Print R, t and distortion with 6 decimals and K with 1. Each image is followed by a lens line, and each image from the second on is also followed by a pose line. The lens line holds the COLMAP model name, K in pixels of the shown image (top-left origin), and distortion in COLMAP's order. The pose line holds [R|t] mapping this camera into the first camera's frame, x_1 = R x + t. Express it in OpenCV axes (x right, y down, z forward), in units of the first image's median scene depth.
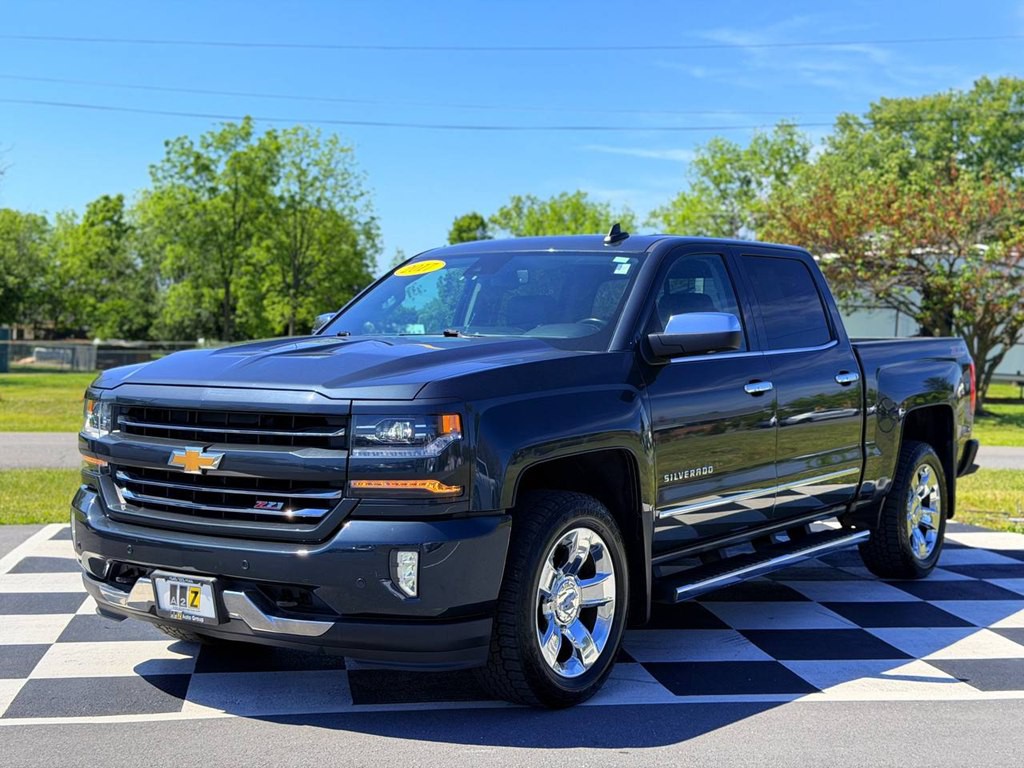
lens RADIAL K [[1445.6, 0, 512.9], [0, 1445.6, 379.3], [0, 0, 1]] dist [0.129079, -0.111905]
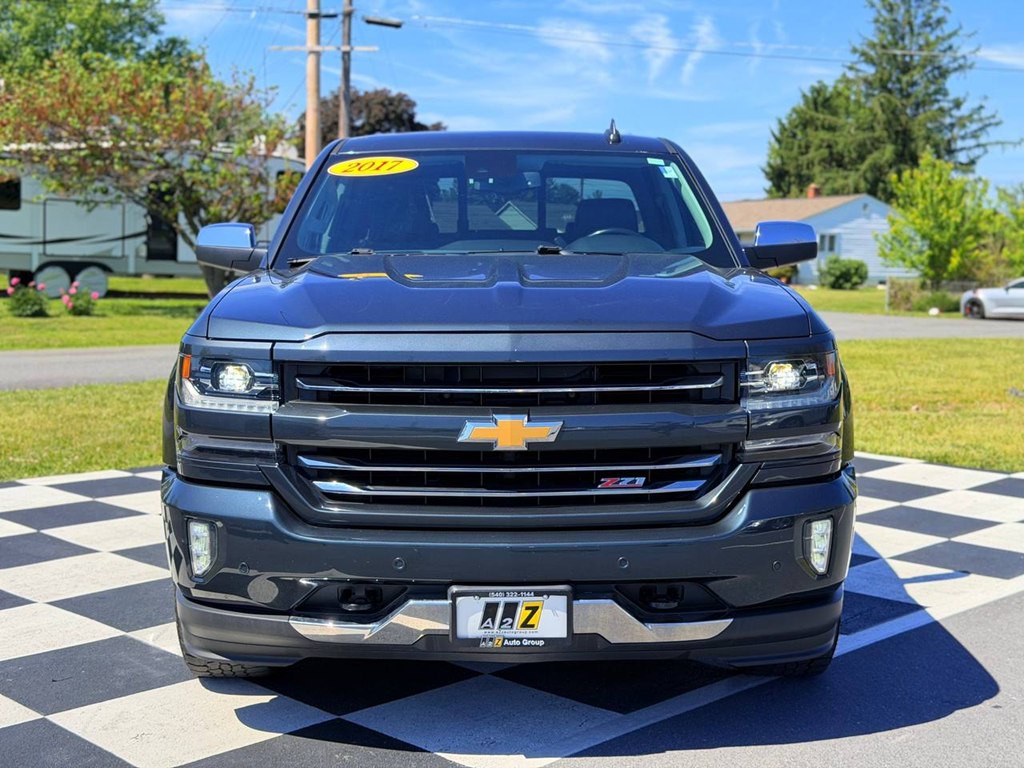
lens RADIAL K [[1445.6, 0, 512.9], [0, 1445.6, 379.3], [0, 0, 1]] dist [0.129079, -0.111905]
pose [[0.807912, -0.070933, 0.585018, -0.656187], [0.027956, 0.996225, 0.082184, -0.032420], [-0.588639, -0.050042, 0.806846, 0.413680]]
